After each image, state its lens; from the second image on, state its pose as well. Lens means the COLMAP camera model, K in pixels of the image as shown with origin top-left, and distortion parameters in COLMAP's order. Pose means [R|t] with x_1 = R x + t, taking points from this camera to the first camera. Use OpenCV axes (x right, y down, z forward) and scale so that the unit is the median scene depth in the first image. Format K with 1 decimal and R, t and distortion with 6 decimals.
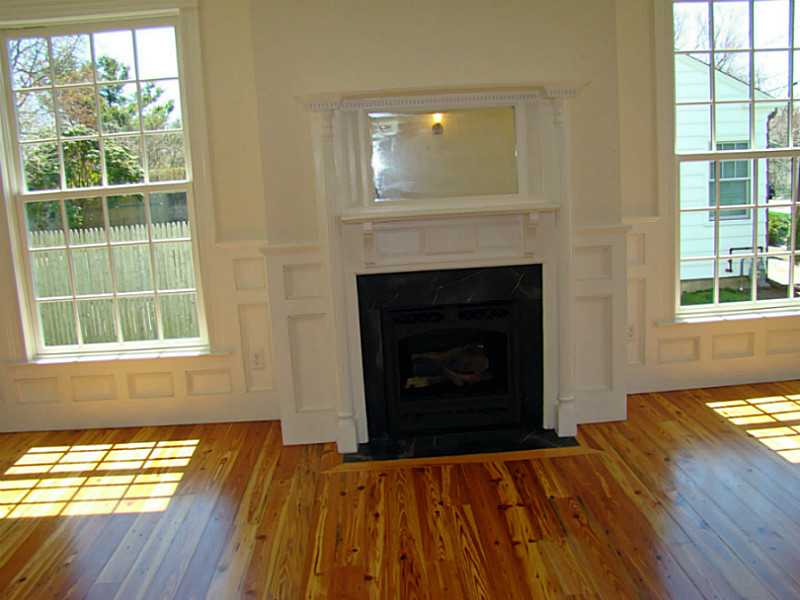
lens RADIAL K [[746.2, 0, 400.0], [0, 746.2, 300.0], [0, 0, 1]] dist [-0.191002, 0.141060]
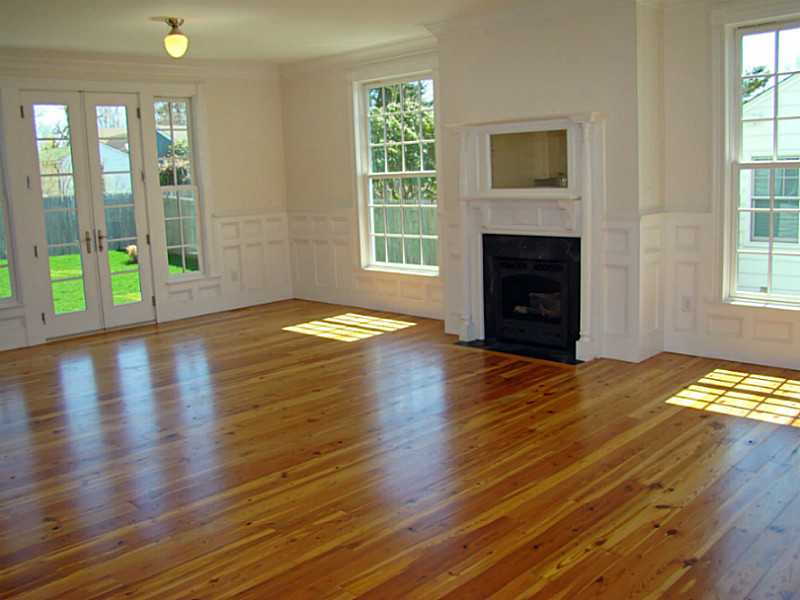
lens RADIAL K [[746.2, 0, 400.0], [0, 746.2, 300.0], [0, 0, 1]] dist [-0.191002, 0.141060]
pose [[0.681375, 0.151222, -0.716143, 0.987197], [-0.132824, 0.987726, 0.082195, -0.000140], [0.719782, 0.039115, 0.693097, -0.241213]]
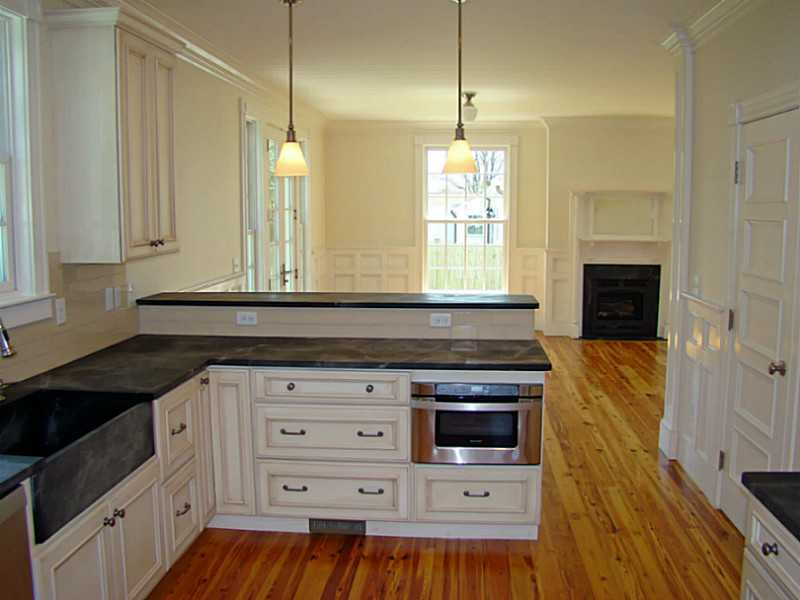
lens RADIAL K [[746.2, 0, 400.0], [0, 746.2, 300.0], [0, 0, 1]] dist [-0.191002, 0.141060]
pose [[0.990896, 0.070644, -0.114605, -0.359985], [-0.076975, 0.995687, -0.051787, 0.247074], [0.110452, 0.060137, 0.992060, -1.403422]]
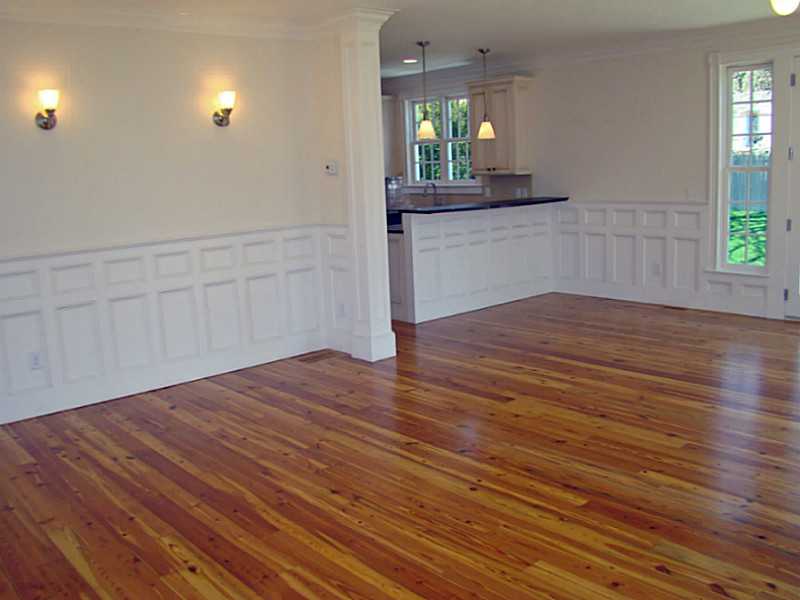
lens RADIAL K [[746.2, 0, 400.0], [0, 746.2, 300.0], [0, 0, 1]] dist [-0.191002, 0.141060]
pose [[-0.765146, 0.200676, -0.611785, 0.874218], [-0.034012, 0.936263, 0.349648, -0.245639], [0.642958, 0.288340, -0.709553, 0.982388]]
